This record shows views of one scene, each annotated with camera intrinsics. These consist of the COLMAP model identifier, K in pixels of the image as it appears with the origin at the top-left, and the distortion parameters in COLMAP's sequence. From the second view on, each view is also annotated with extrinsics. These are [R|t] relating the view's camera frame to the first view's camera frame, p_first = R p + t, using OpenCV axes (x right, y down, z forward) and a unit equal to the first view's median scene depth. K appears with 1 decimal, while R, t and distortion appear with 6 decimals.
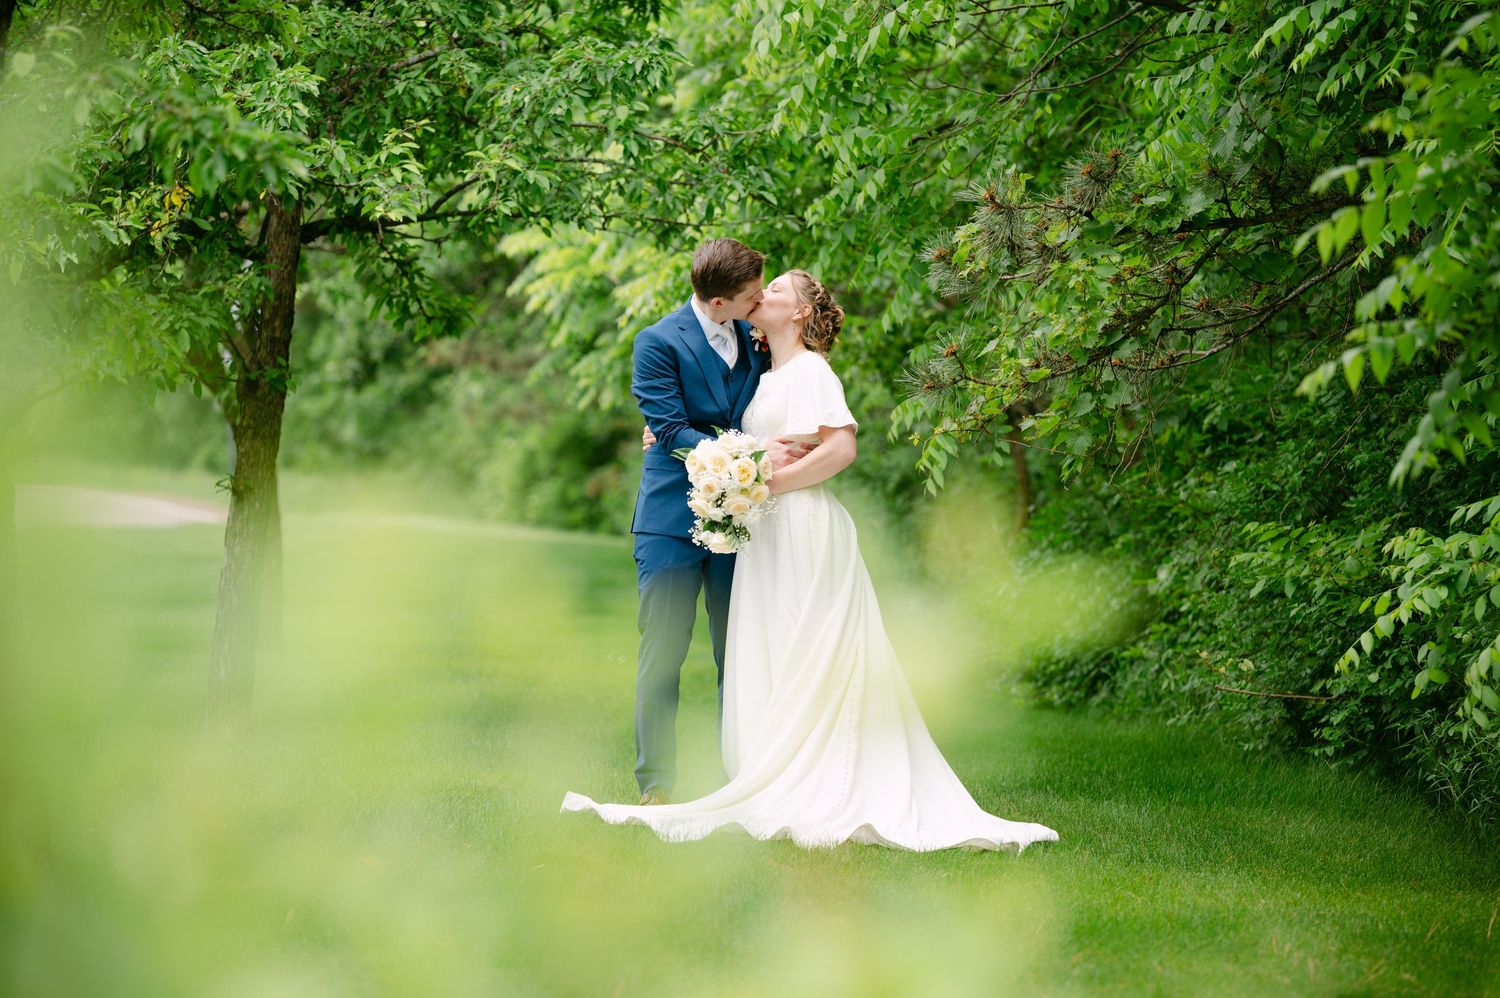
lens RADIAL K [[6852.3, 0, 748.6], [0, 6852.3, 501.0], [0, 0, 1]] dist [0.133249, 98.471598]
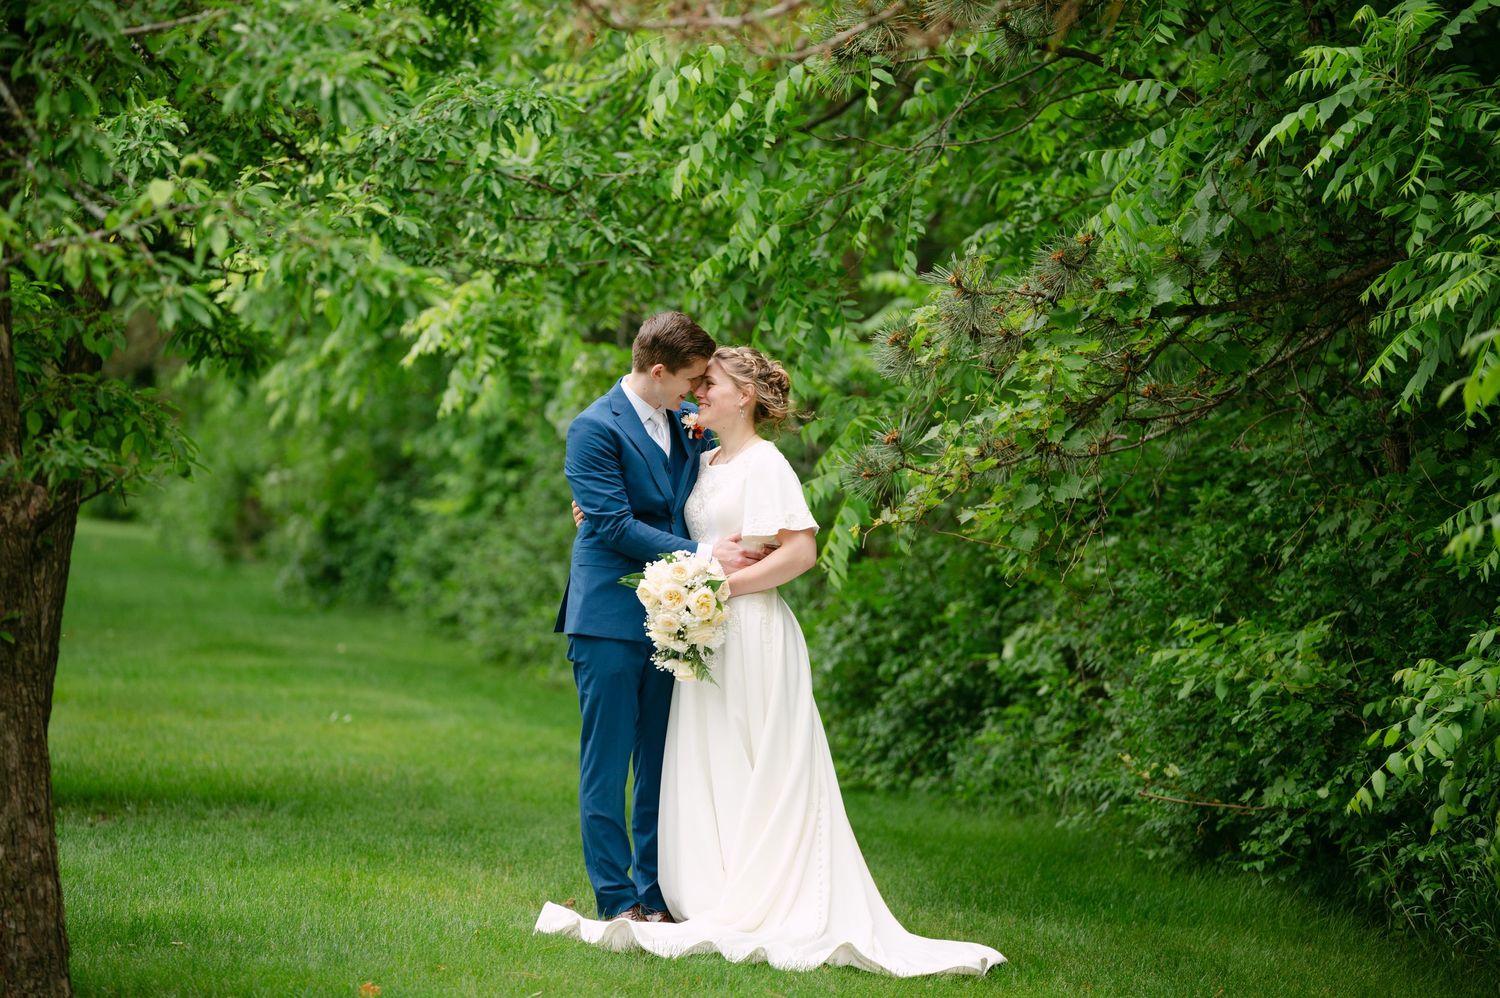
lens RADIAL K [[8425.6, 0, 750.0], [0, 8425.6, 499.0], [0, 0, 1]] dist [2.749161, -12.486714]
pose [[0.996417, 0.022339, 0.081572, -0.082763], [-0.022985, 0.999711, 0.006995, -0.020579], [-0.081392, -0.008845, 0.996643, -0.154086]]
